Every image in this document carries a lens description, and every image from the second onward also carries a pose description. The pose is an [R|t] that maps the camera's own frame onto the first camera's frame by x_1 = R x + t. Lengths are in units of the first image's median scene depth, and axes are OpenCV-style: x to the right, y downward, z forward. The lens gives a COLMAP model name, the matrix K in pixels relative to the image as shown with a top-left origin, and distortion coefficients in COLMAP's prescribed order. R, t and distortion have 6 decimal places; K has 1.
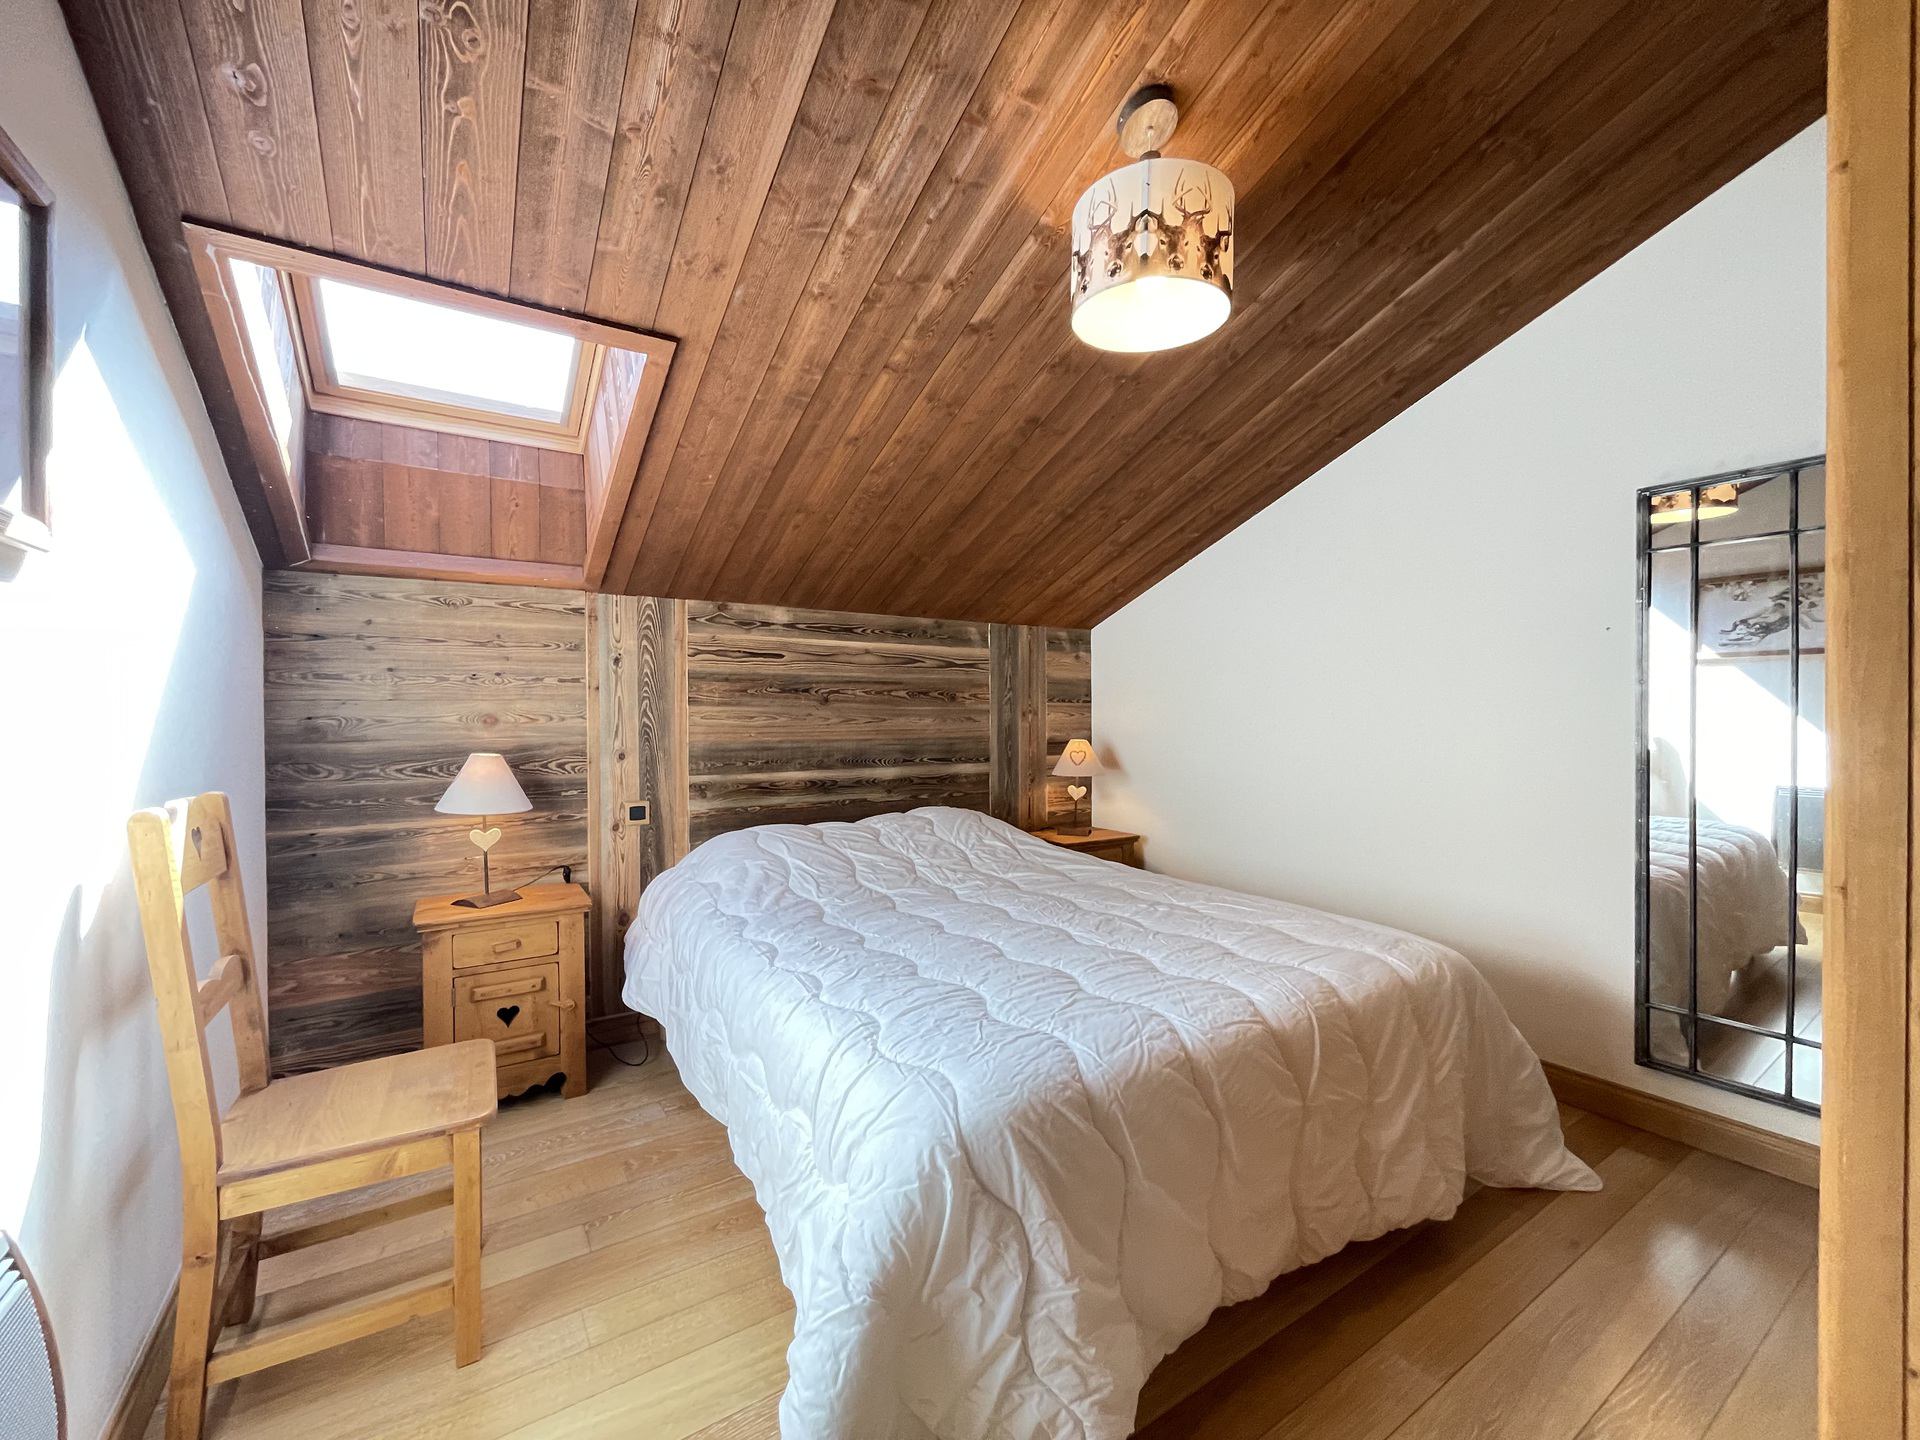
lens RADIAL K [[780.4, 0, 943.8], [0, 780.4, 720.9], [0, 0, 1]] dist [-0.000224, 0.000210]
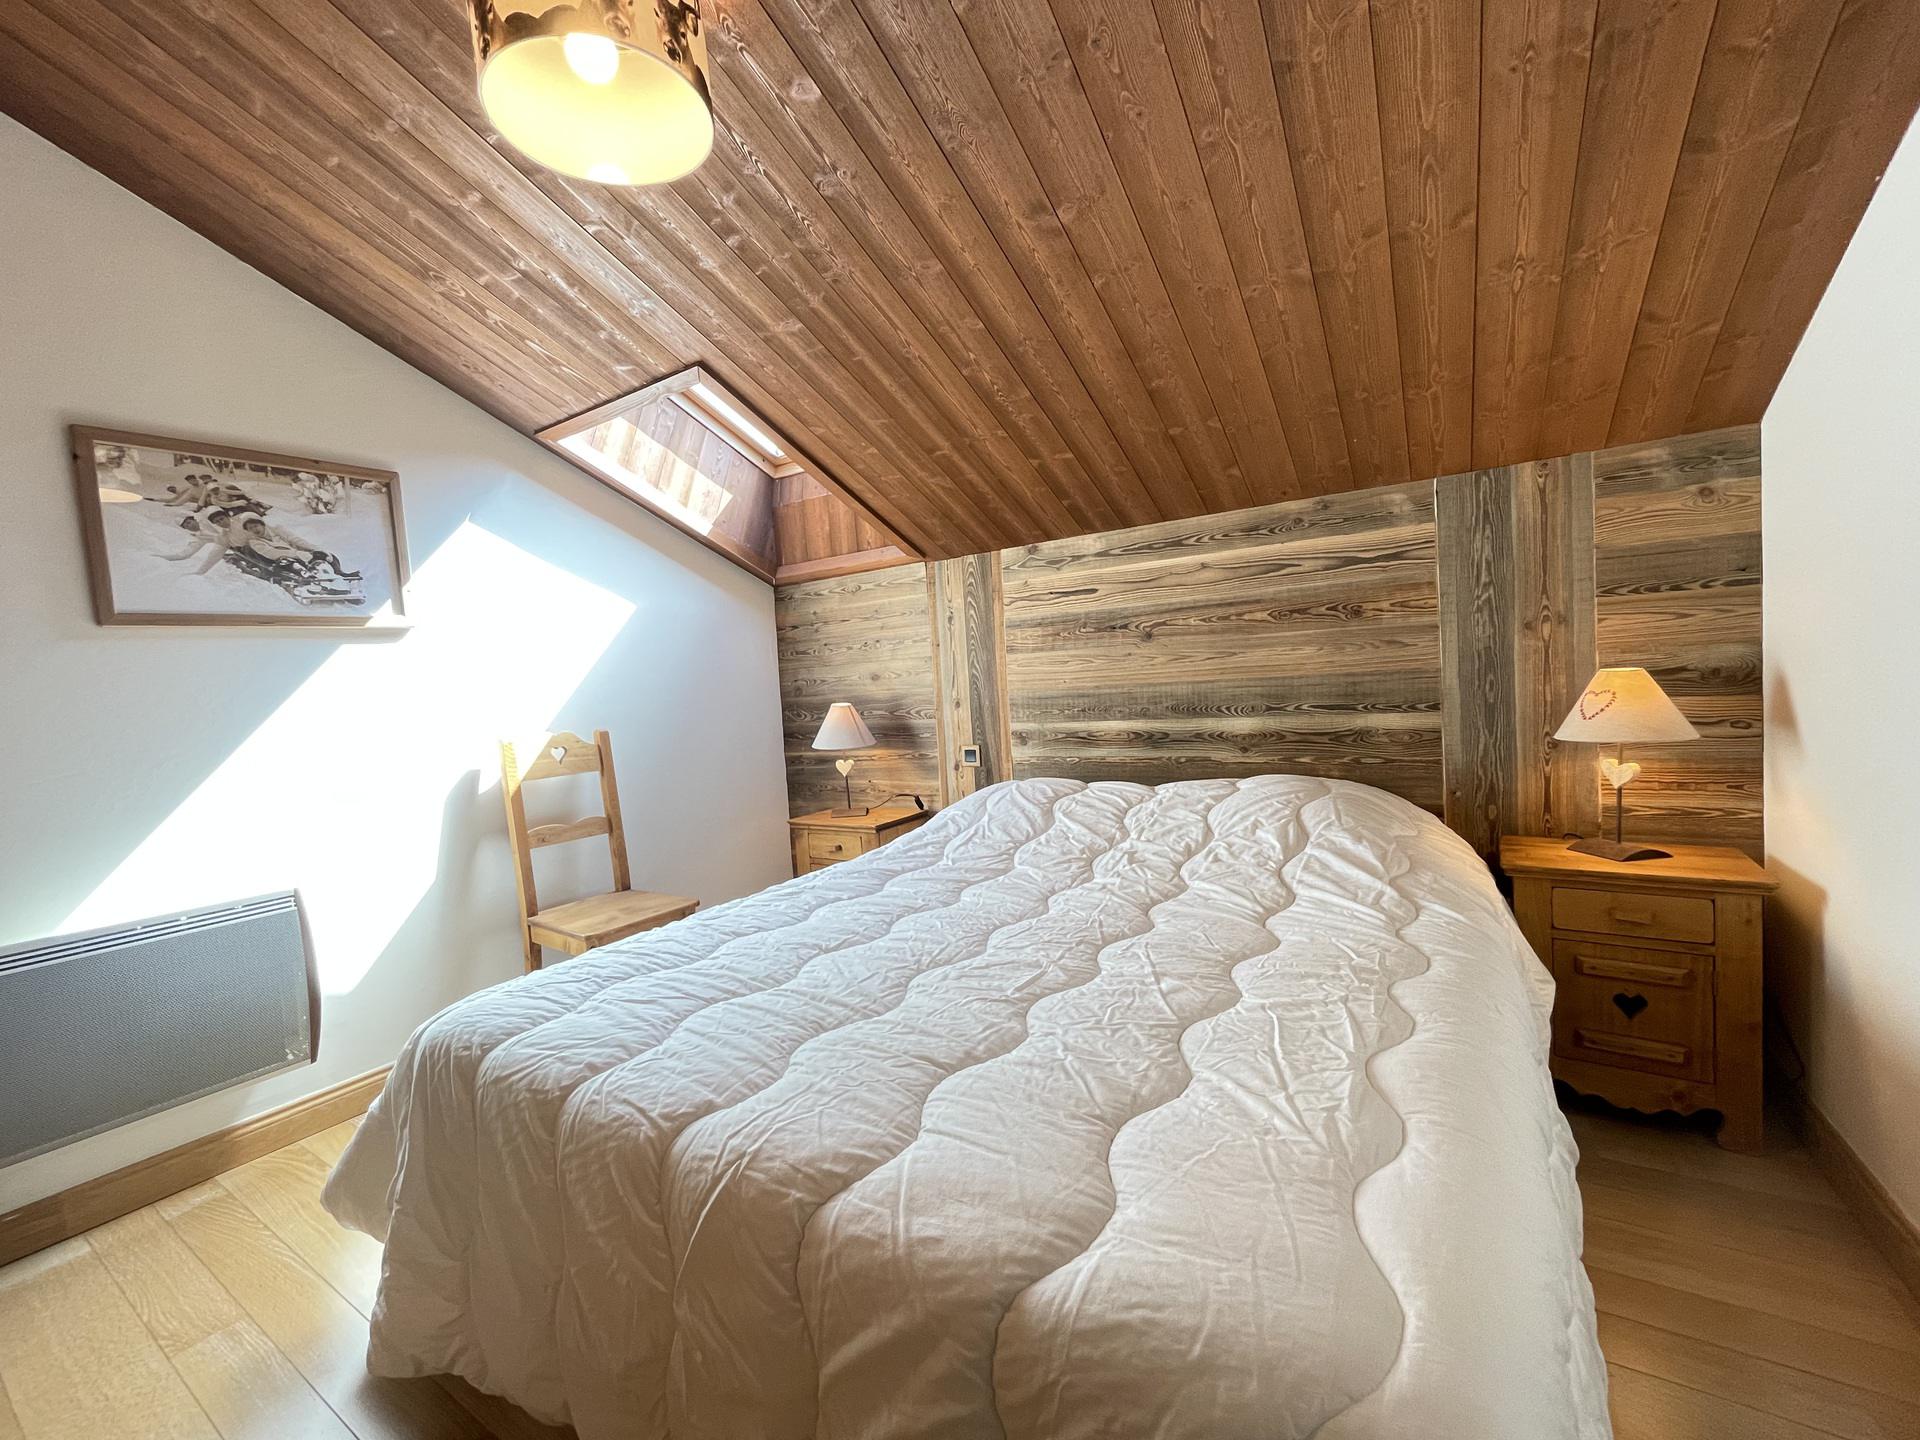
lens RADIAL K [[780.4, 0, 948.2], [0, 780.4, 722.2], [0, 0, 1]] dist [-0.000224, 0.000210]
pose [[0.407194, 0.025197, -0.912994, 0.518791], [0.054532, 0.997165, 0.051842, 0.010547], [0.911712, -0.070897, 0.404665, 0.463332]]
